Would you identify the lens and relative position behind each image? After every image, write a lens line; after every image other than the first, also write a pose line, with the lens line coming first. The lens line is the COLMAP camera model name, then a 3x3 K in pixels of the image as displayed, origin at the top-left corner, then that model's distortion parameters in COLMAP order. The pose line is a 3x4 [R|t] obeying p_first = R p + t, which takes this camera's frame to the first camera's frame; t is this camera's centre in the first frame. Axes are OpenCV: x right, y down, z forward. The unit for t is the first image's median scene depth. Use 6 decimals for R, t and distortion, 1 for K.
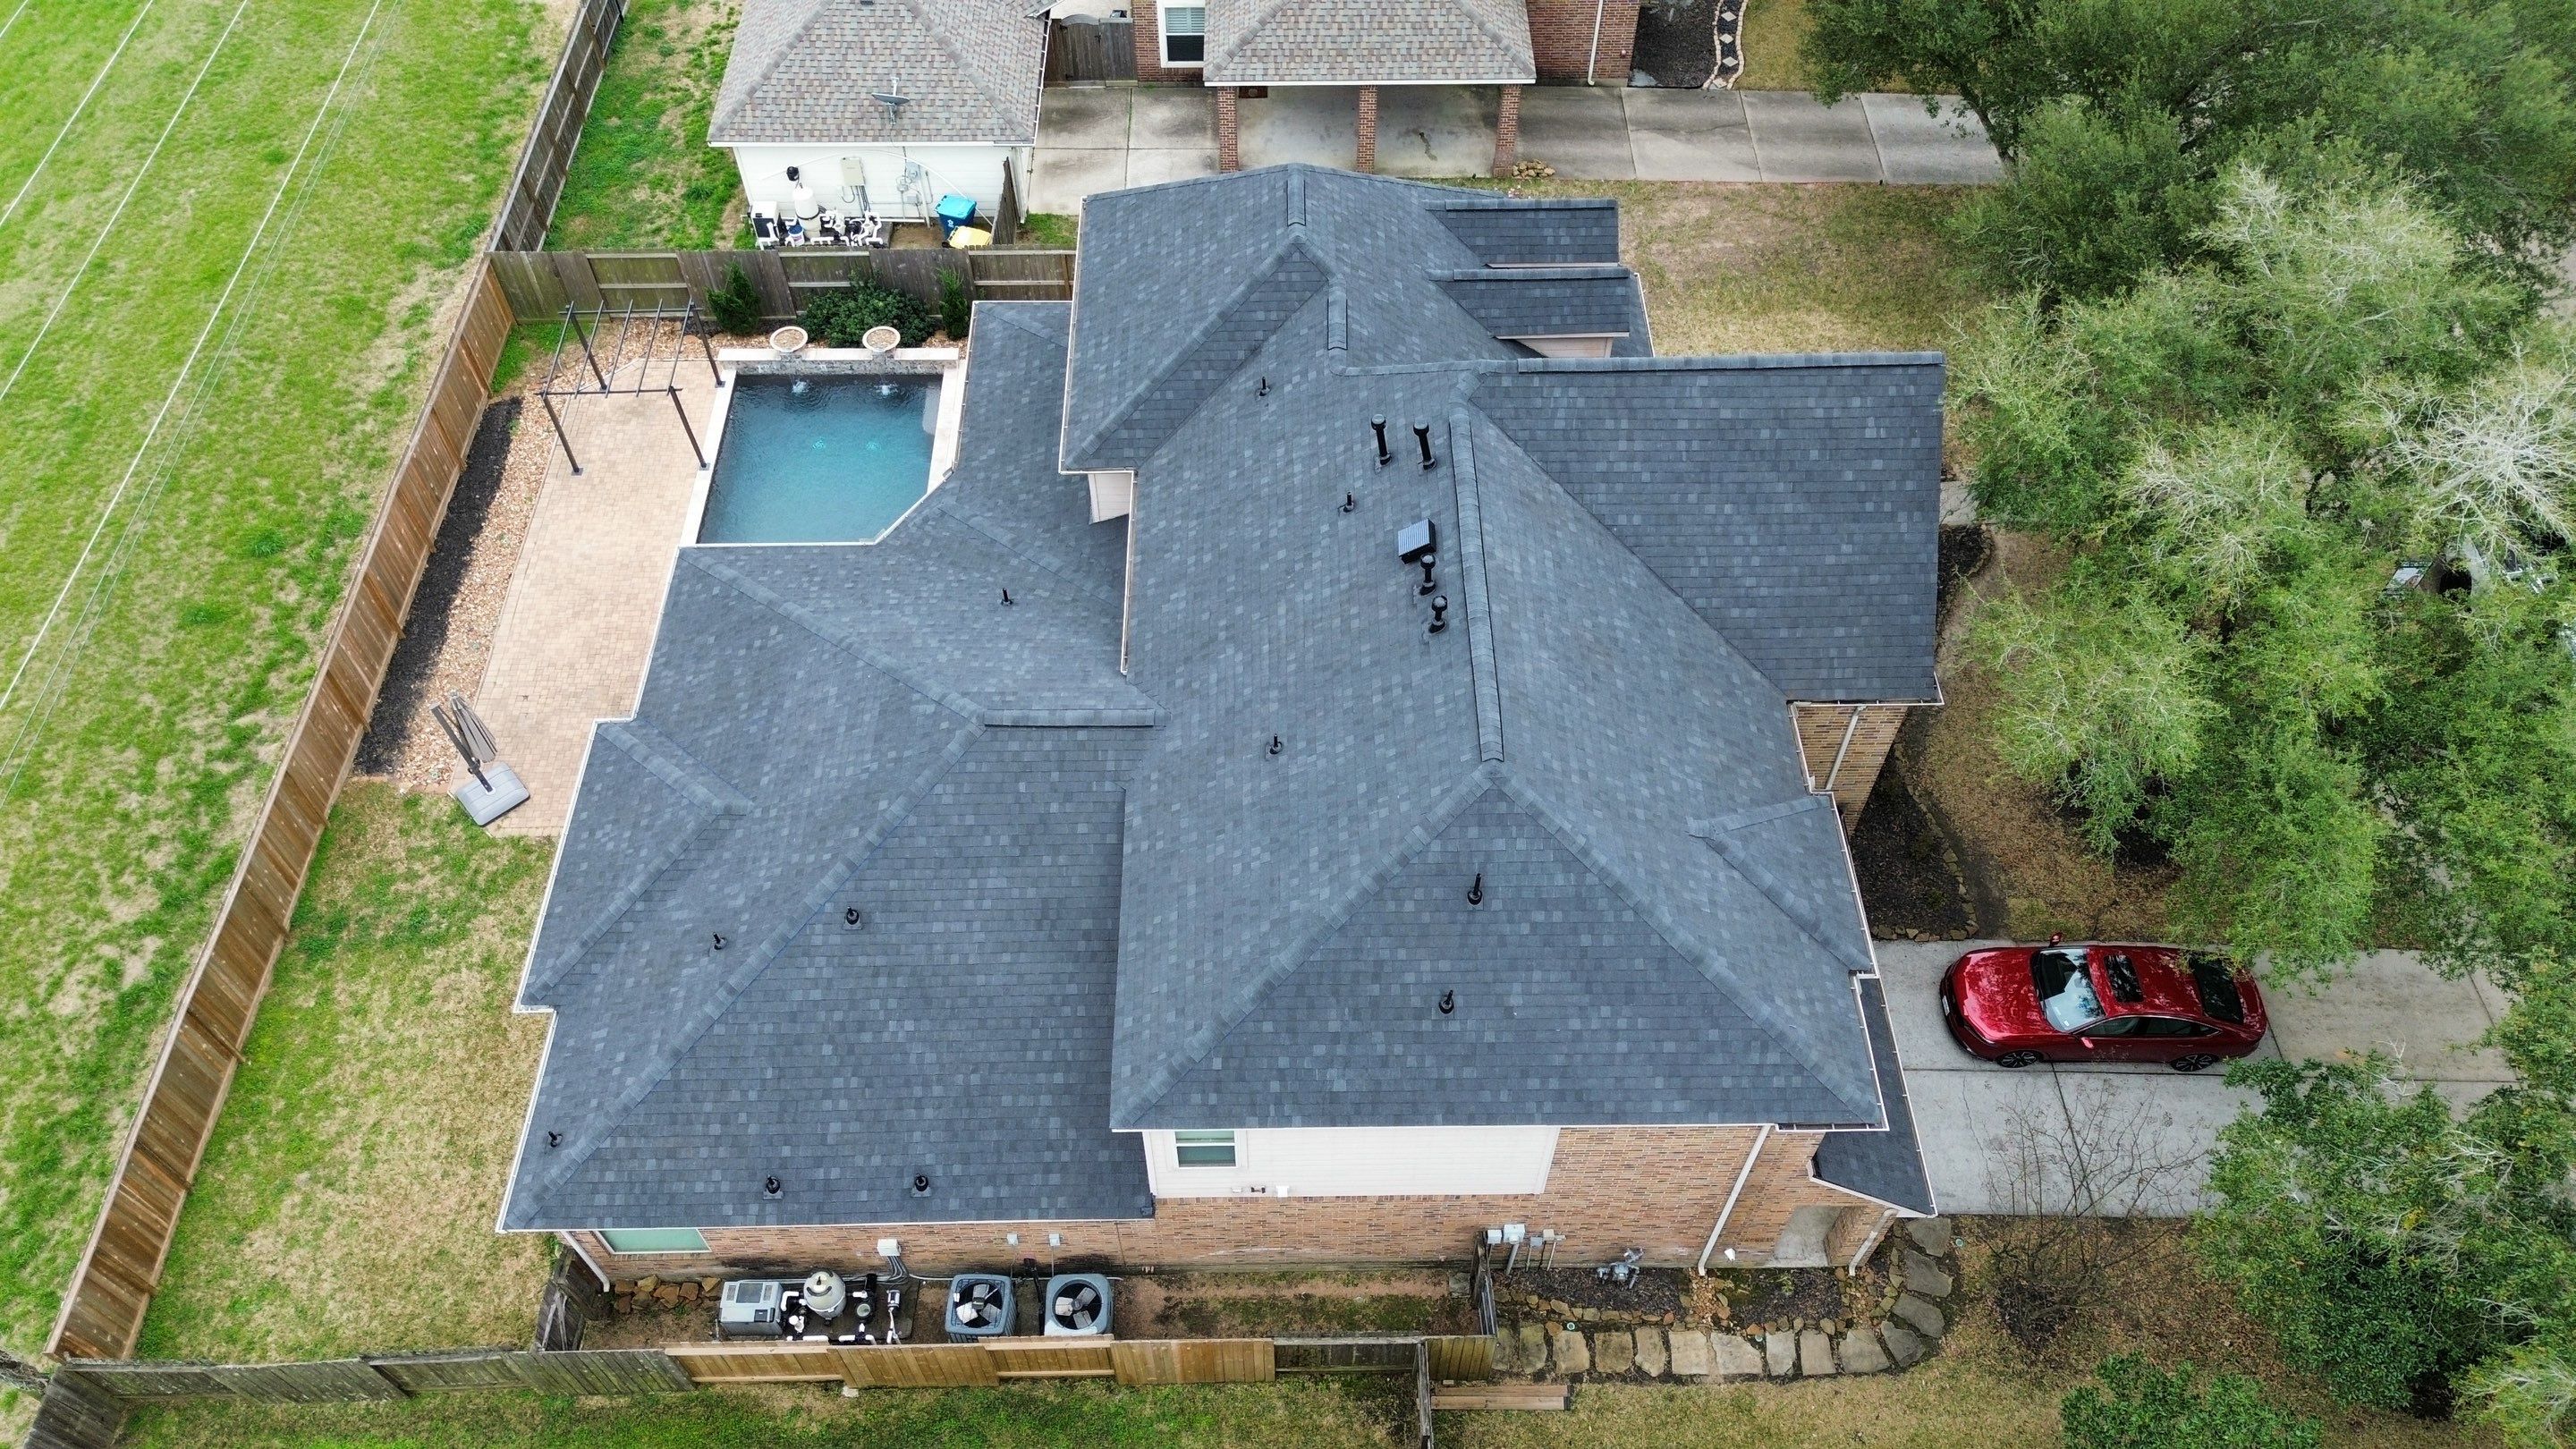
lens RADIAL K [[1819.9, 0, 1299.7], [0, 1819.9, 729.8], [0, 0, 1]] dist [0.084800, -0.088916]
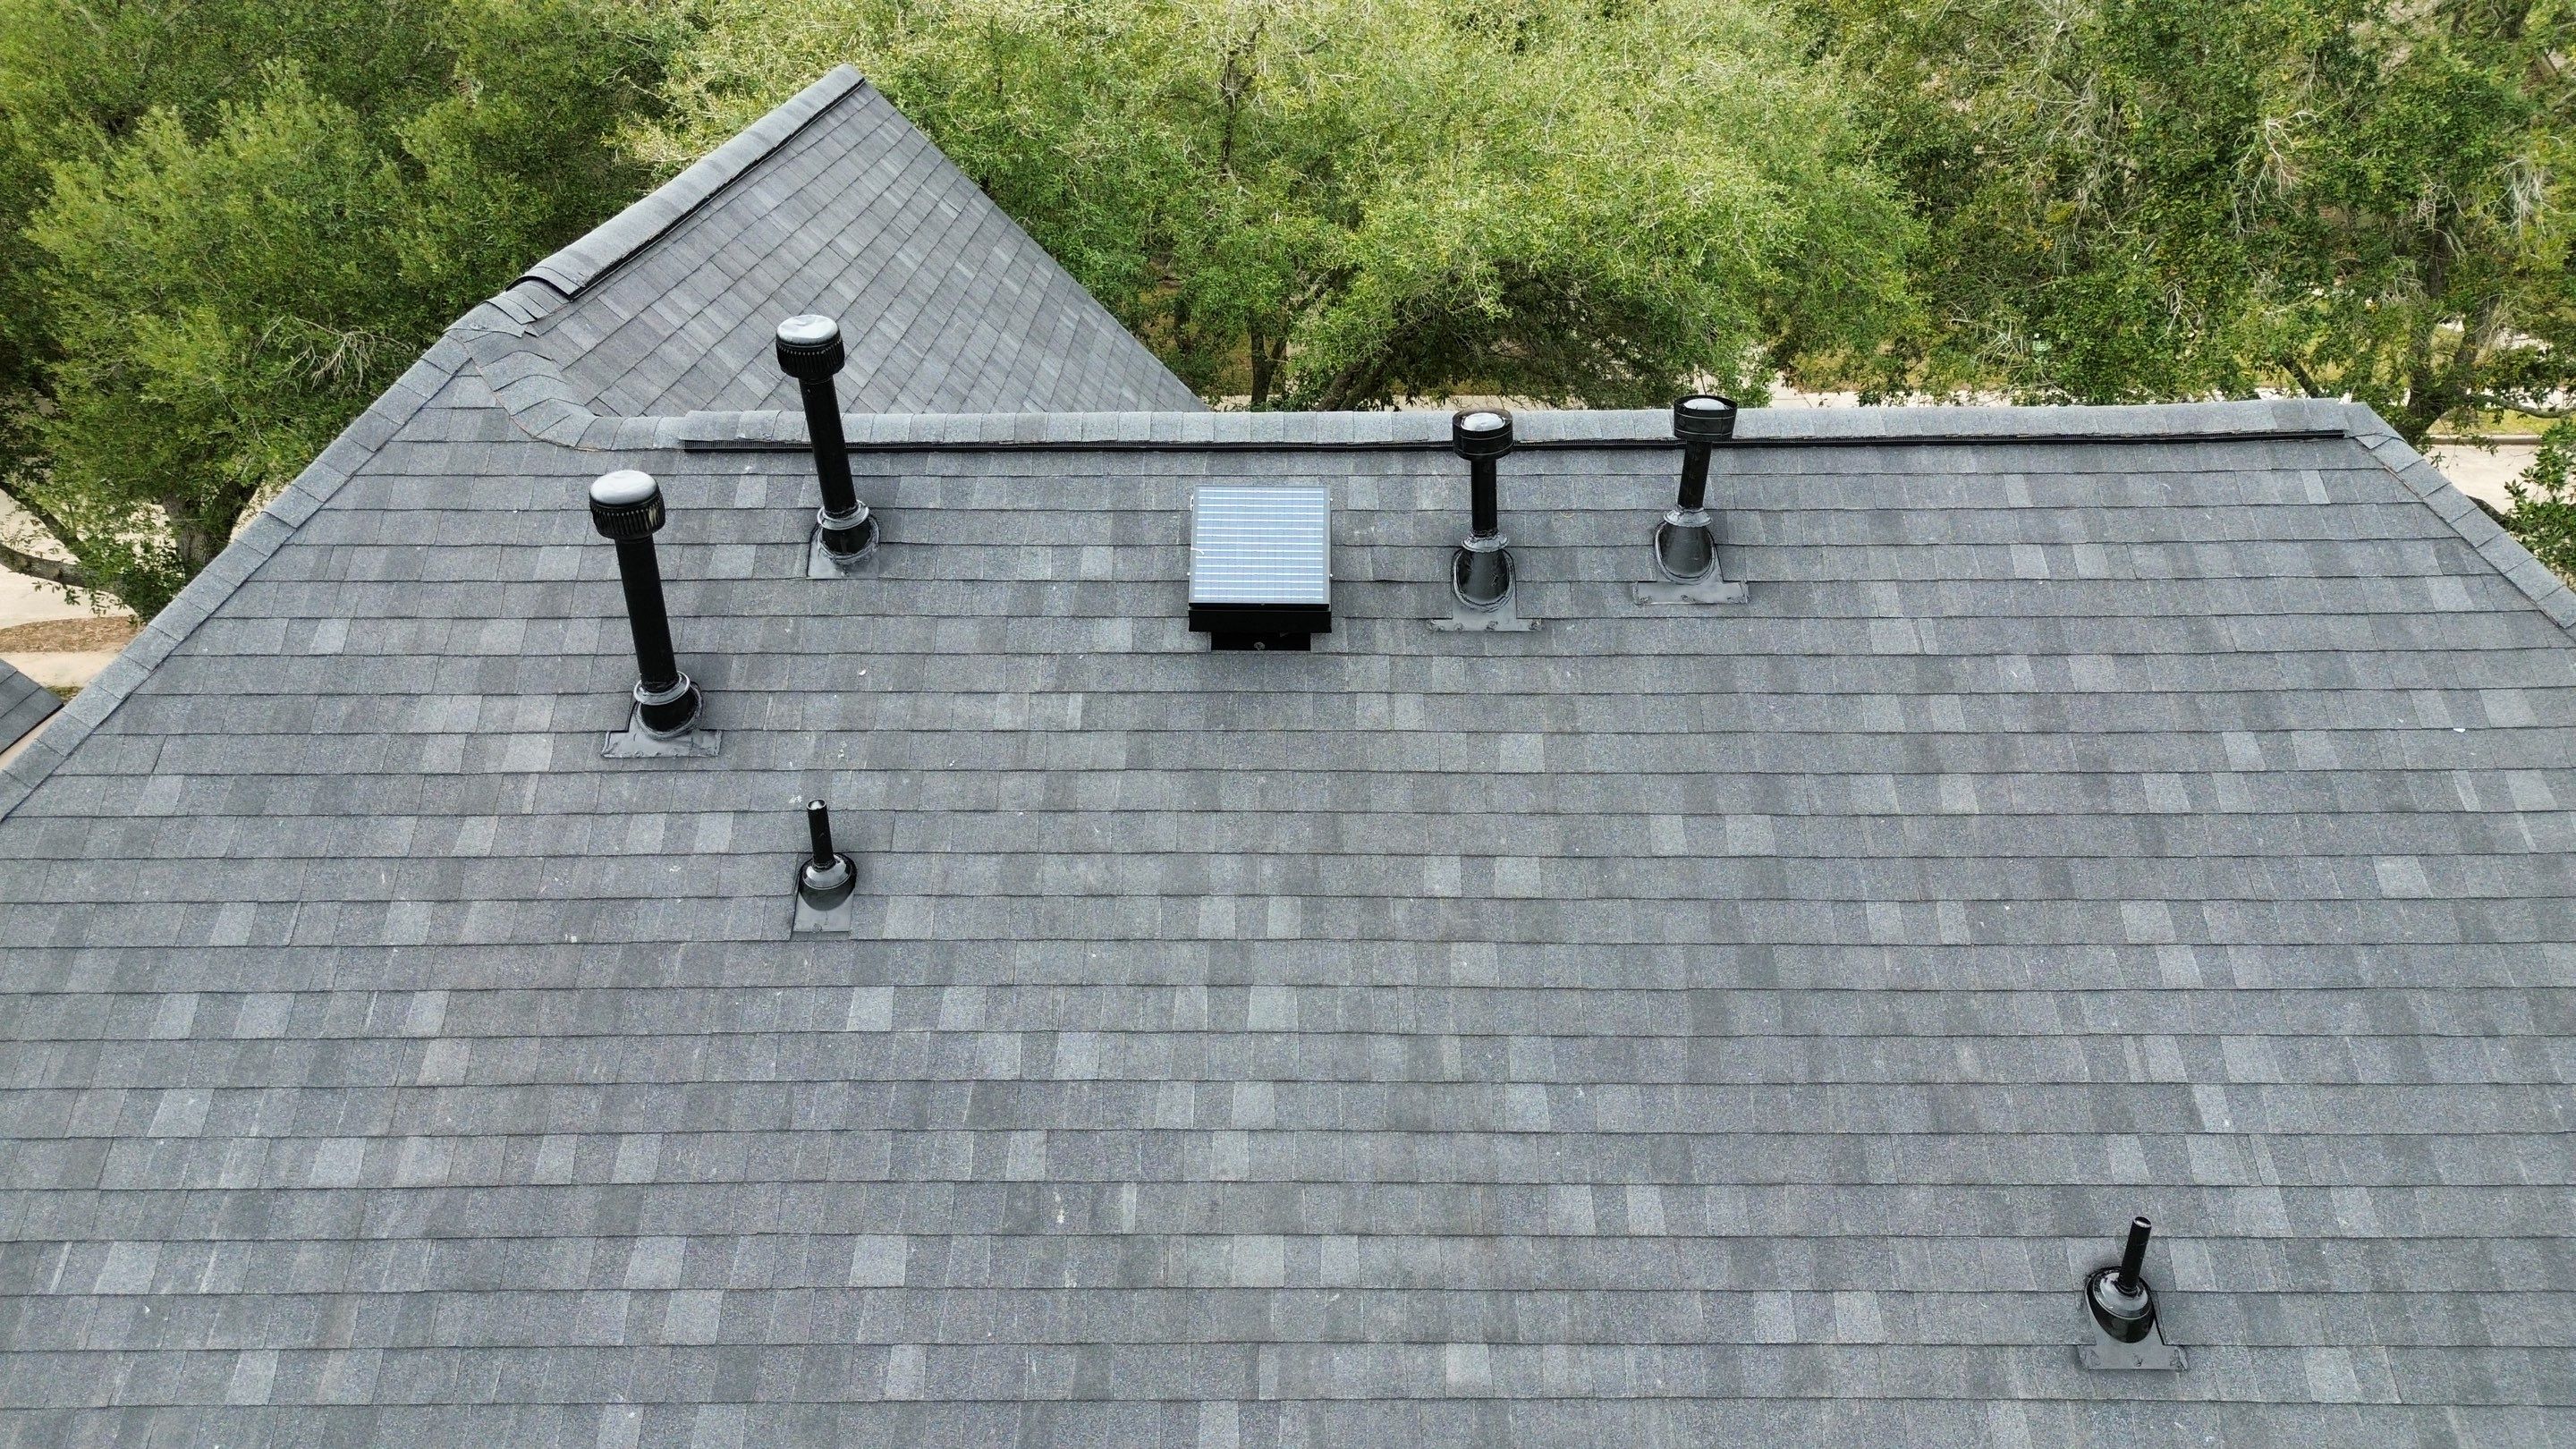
lens RADIAL K [[1819.9, 0, 1292.7], [0, 1819.9, 727.9], [0, 0, 1]] dist [0.084800, -0.088916]
pose [[0.007887, -0.456530, 0.889673, -0.157170], [0.797264, 0.539892, 0.269974, -0.144322], [-0.603579, 0.707176, 0.368233, 0.853623]]
